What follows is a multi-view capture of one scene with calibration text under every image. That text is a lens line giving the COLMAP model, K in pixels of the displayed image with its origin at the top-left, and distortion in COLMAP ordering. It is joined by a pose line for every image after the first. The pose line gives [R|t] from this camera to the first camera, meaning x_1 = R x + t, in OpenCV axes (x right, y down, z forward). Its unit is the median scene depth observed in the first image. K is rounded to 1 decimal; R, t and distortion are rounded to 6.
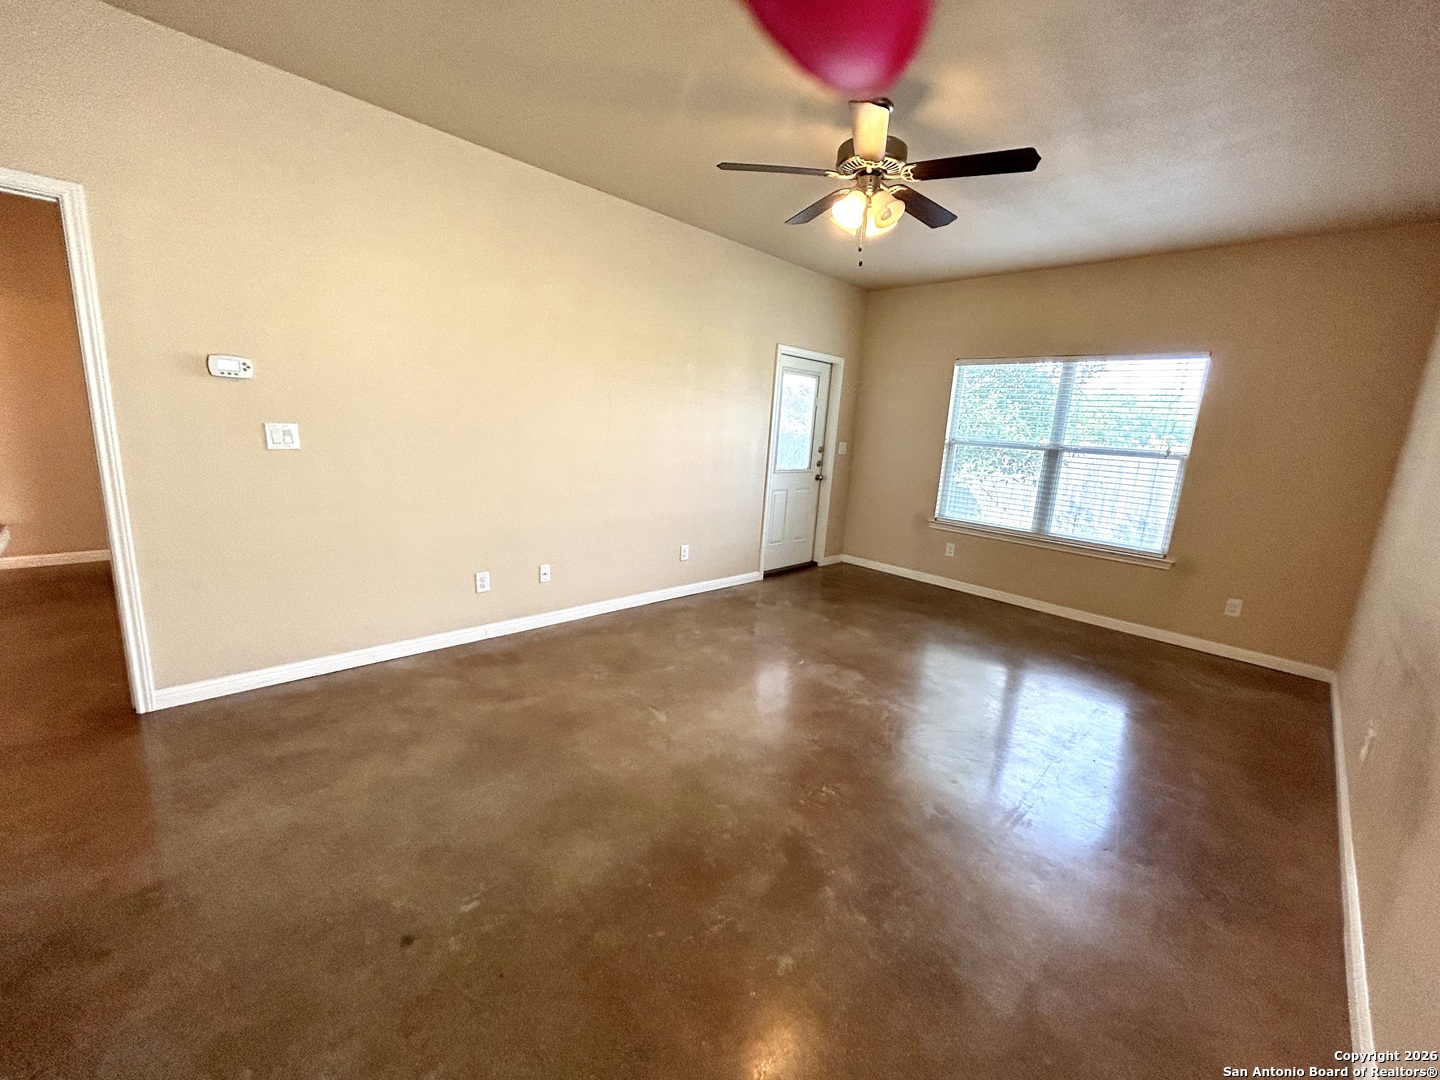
lens RADIAL K [[579.6, 0, 720.0], [0, 579.6, 540.0], [0, 0, 1]] dist [0.001762, -0.001085]
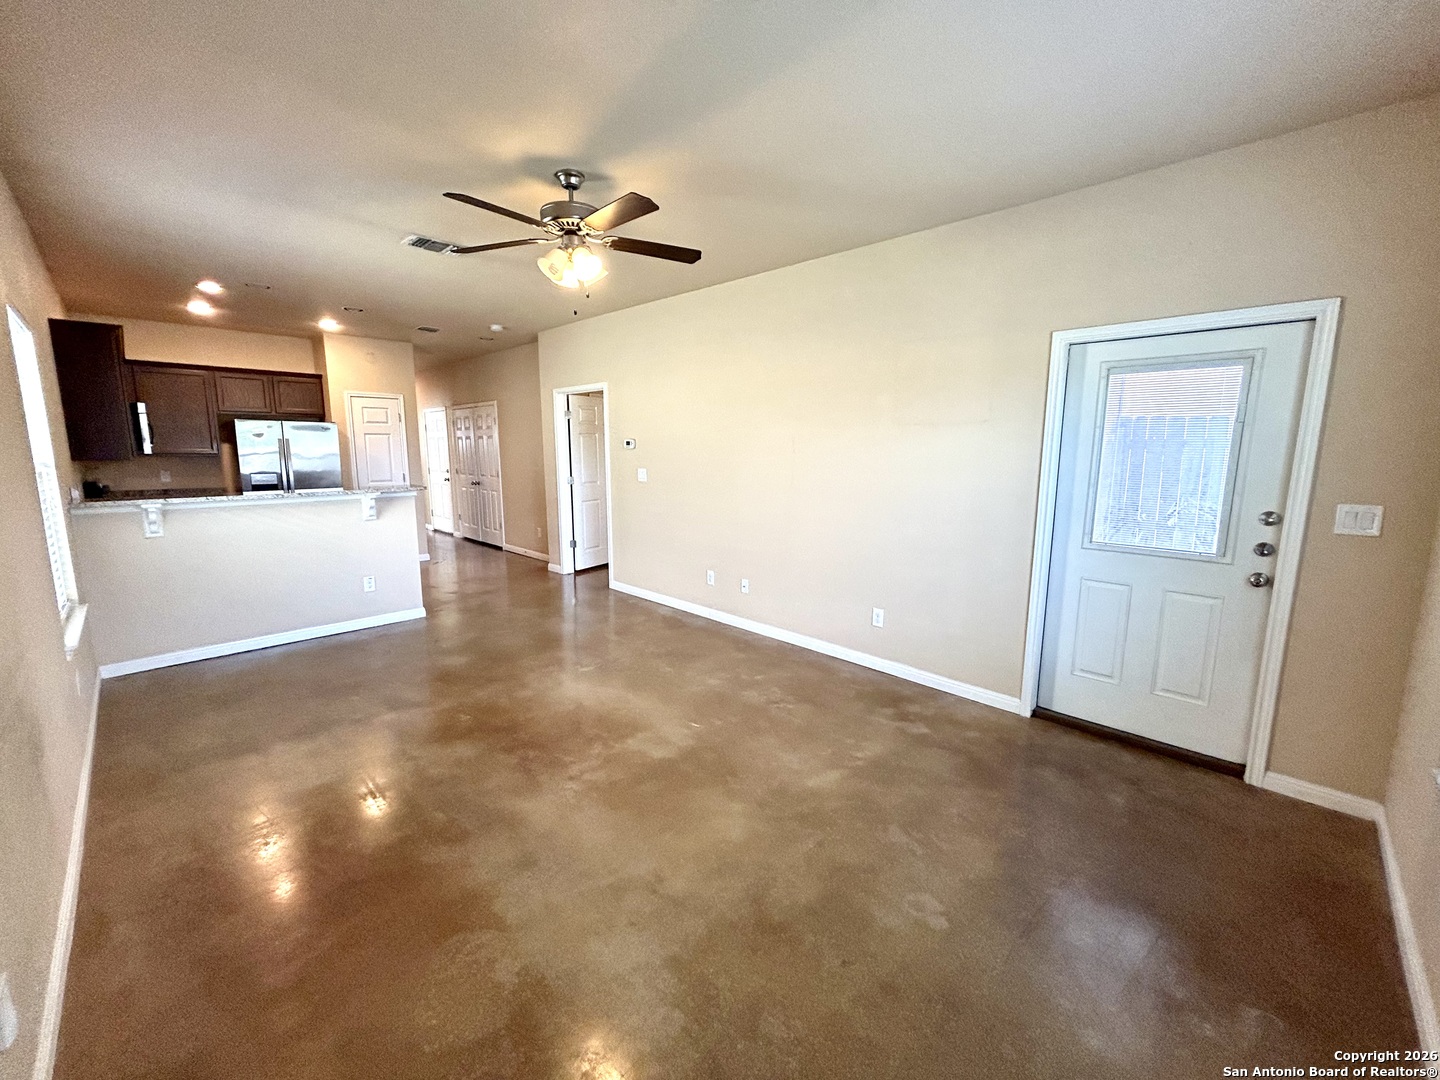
lens RADIAL K [[579.6, 0, 720.0], [0, 579.6, 540.0], [0, 0, 1]] dist [0.001762, -0.001085]
pose [[0.006916, 0.094680, -0.995484, 0.920981], [-0.209017, 0.973655, 0.091152, -0.140419], [0.977888, 0.207442, 0.026523, 0.884922]]
